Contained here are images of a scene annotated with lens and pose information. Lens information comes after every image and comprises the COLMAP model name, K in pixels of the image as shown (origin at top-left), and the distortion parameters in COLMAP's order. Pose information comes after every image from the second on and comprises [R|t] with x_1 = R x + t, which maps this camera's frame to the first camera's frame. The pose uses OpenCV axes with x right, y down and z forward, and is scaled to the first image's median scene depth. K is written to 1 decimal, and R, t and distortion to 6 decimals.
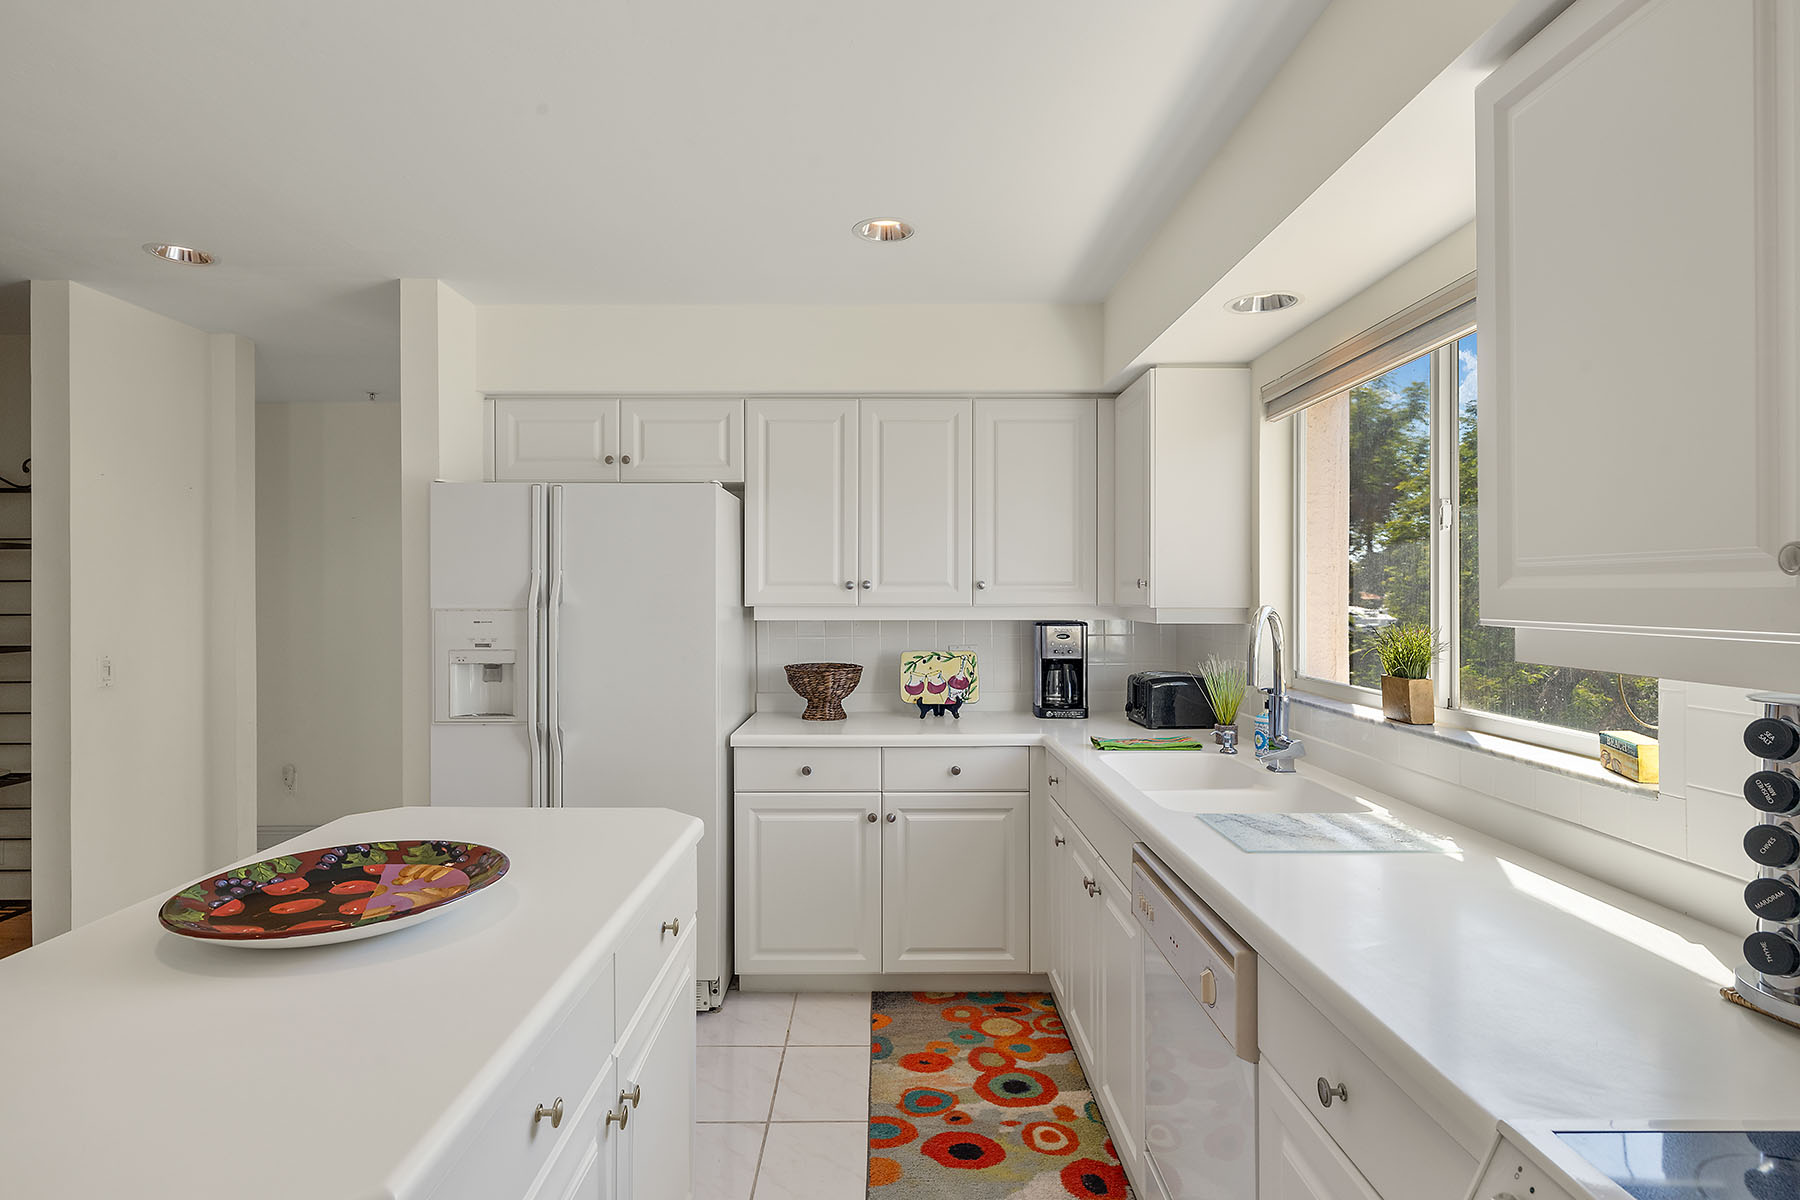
lens RADIAL K [[955.0, 0, 894.1], [0, 955.0, 592.8], [0, 0, 1]] dist [-0.003020, -0.000092]
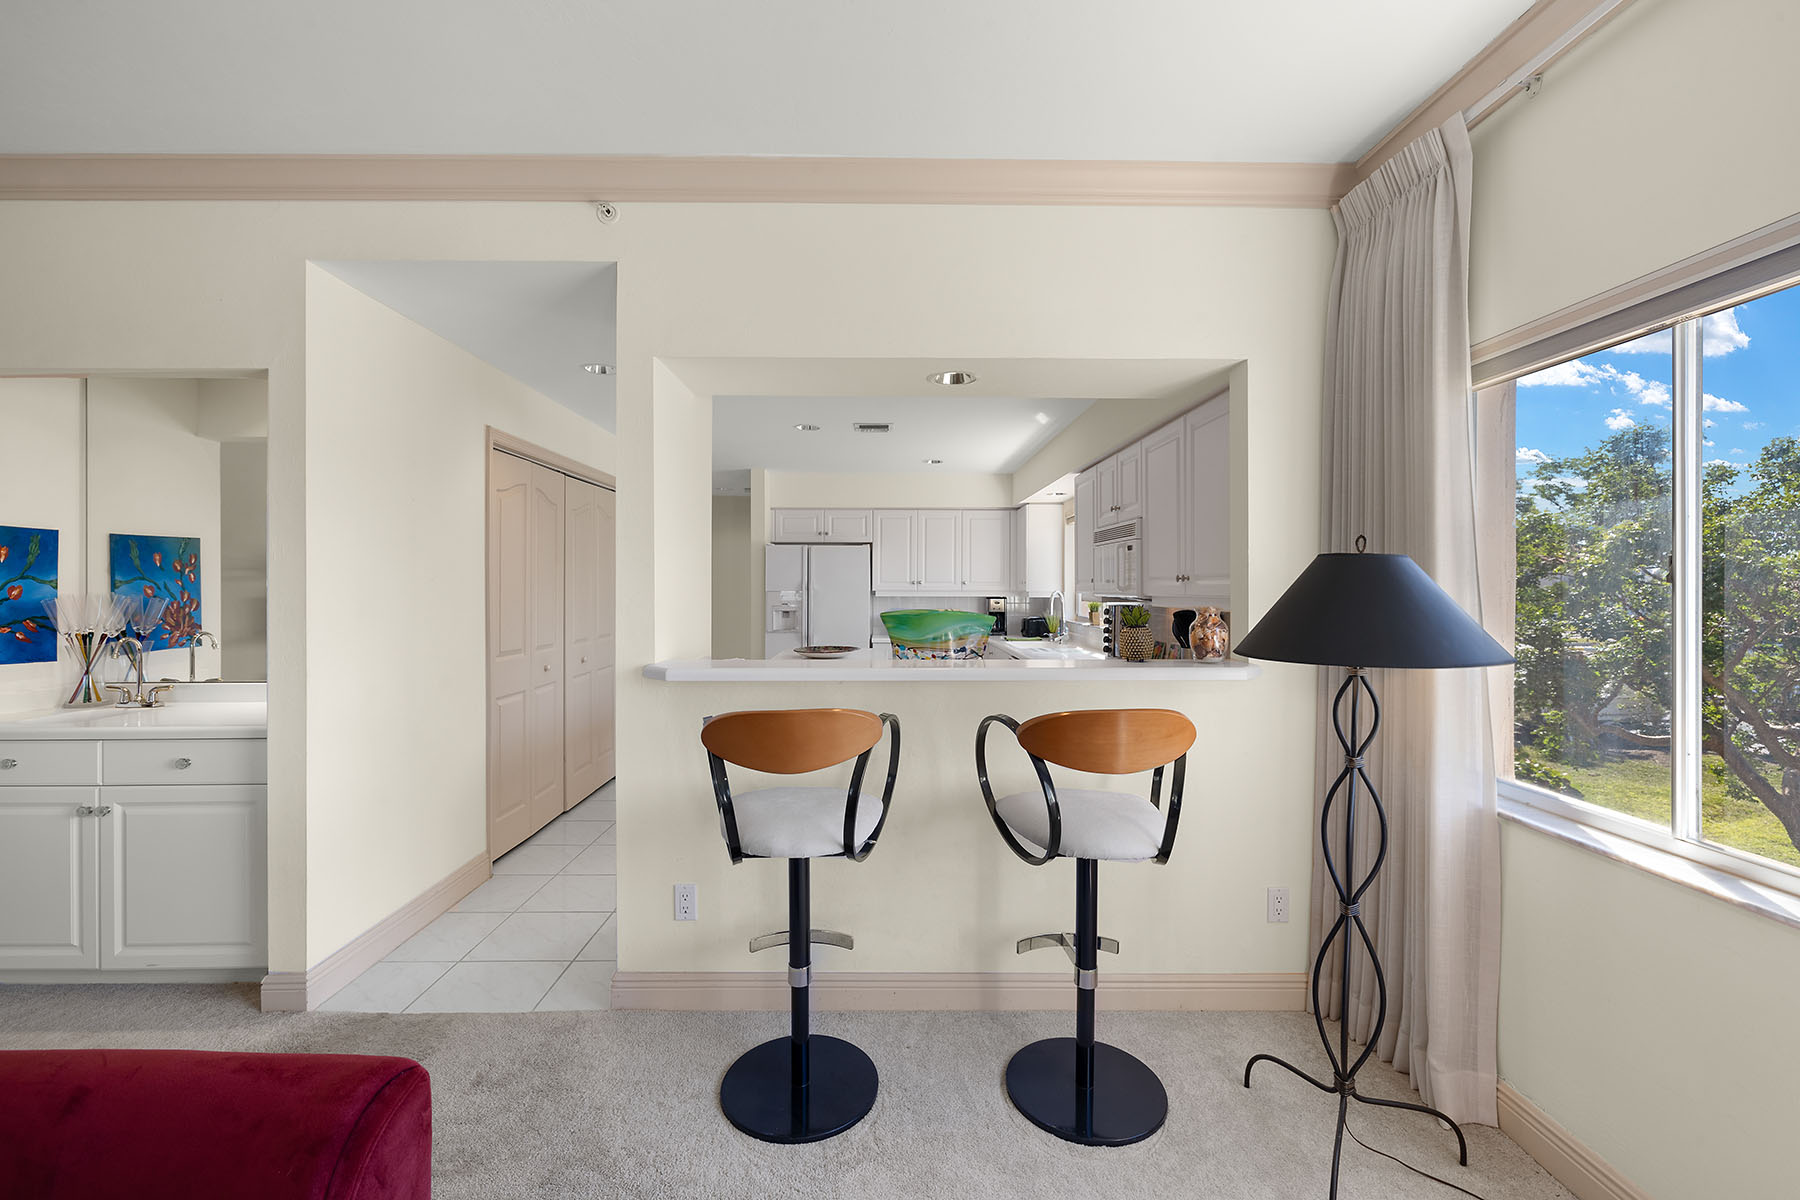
lens RADIAL K [[758.7, 0, 894.2], [0, 758.7, 586.8], [0, 0, 1]] dist [0.000862, -0.000948]
pose [[0.999933, 0.004001, 0.010898, -0.120026], [-0.004044, 0.999984, 0.003919, -0.004553], [-0.010882, -0.003963, 0.999933, -1.036227]]
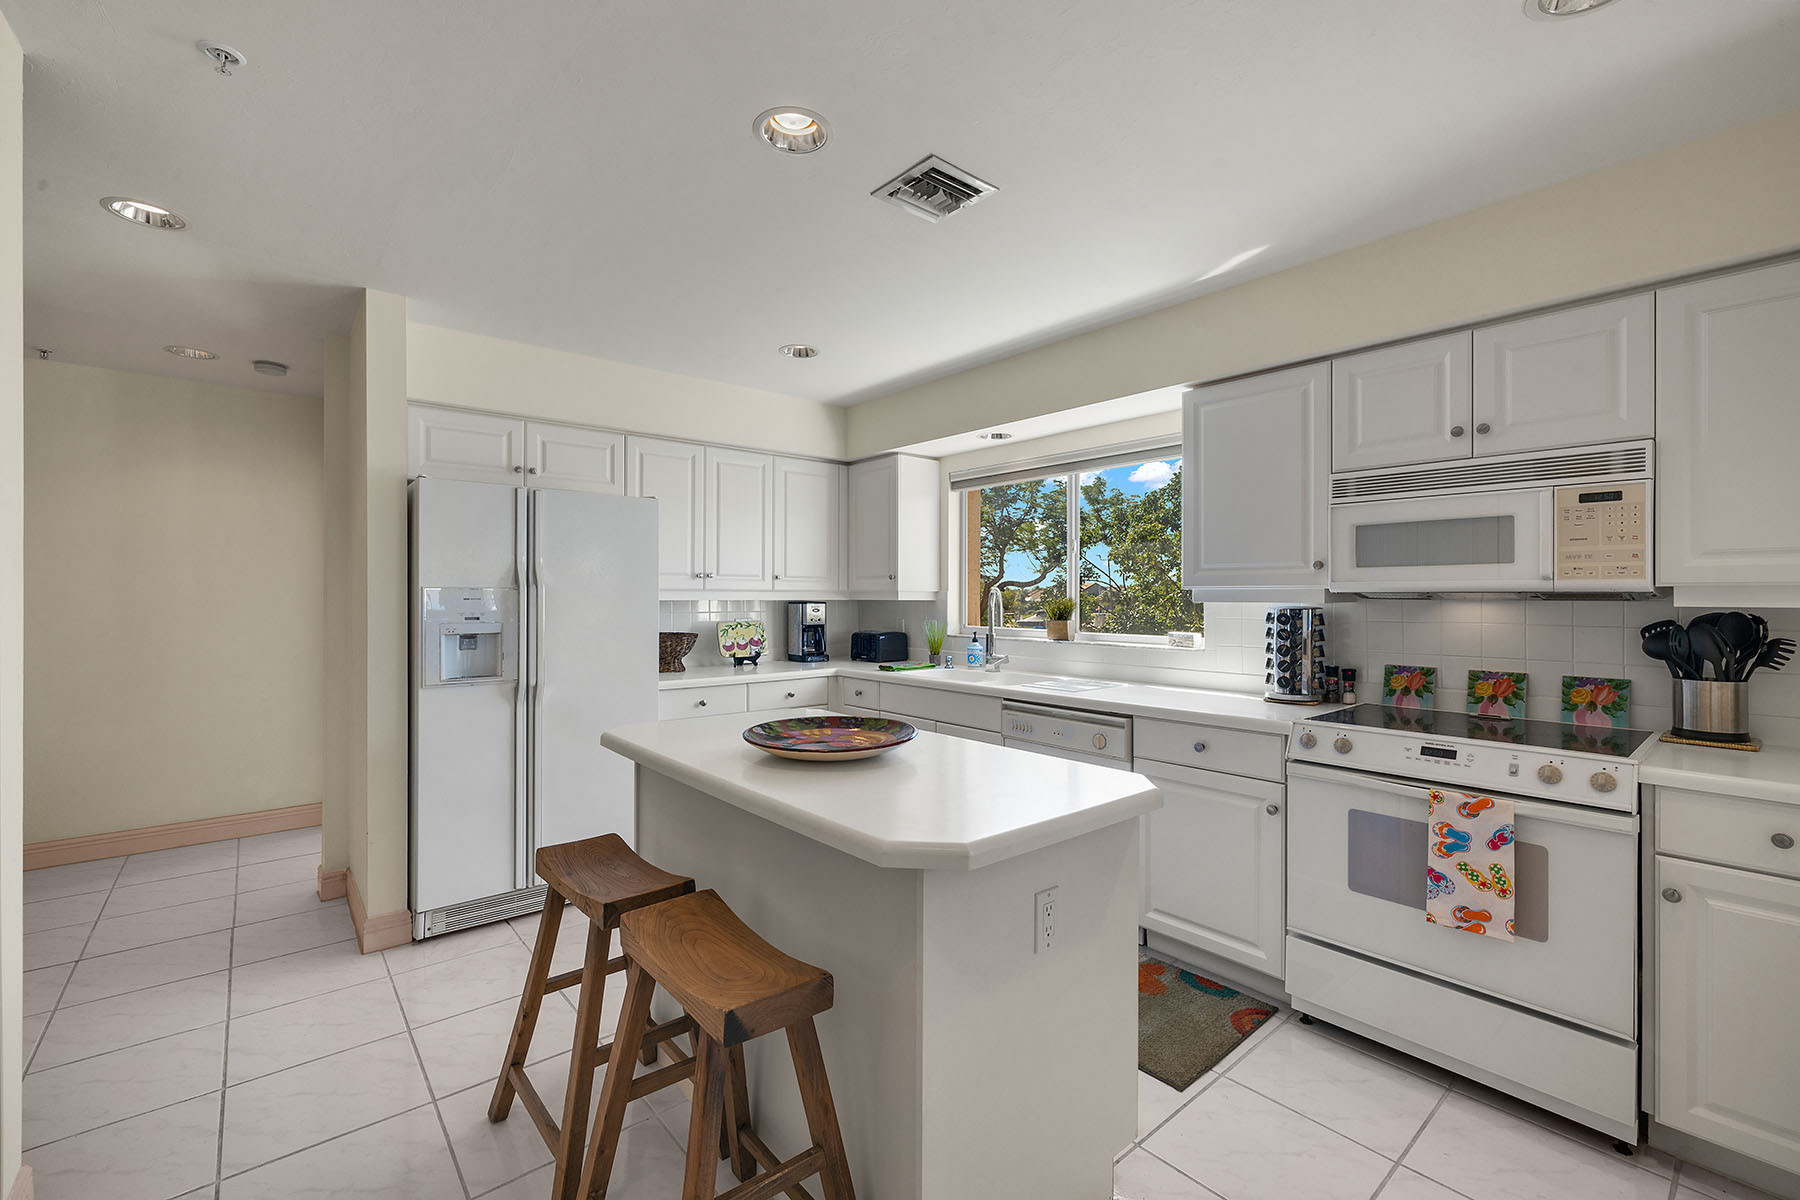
lens RADIAL K [[758.7, 0, 905.5], [0, 758.7, 586.2], [0, 0, 1]] dist [0.000862, -0.000948]
pose [[0.761680, 0.011533, 0.647851, -0.546543], [-0.005412, 0.999920, -0.011437, 0.019336], [-0.647931, 0.005206, 0.761682, -0.063181]]
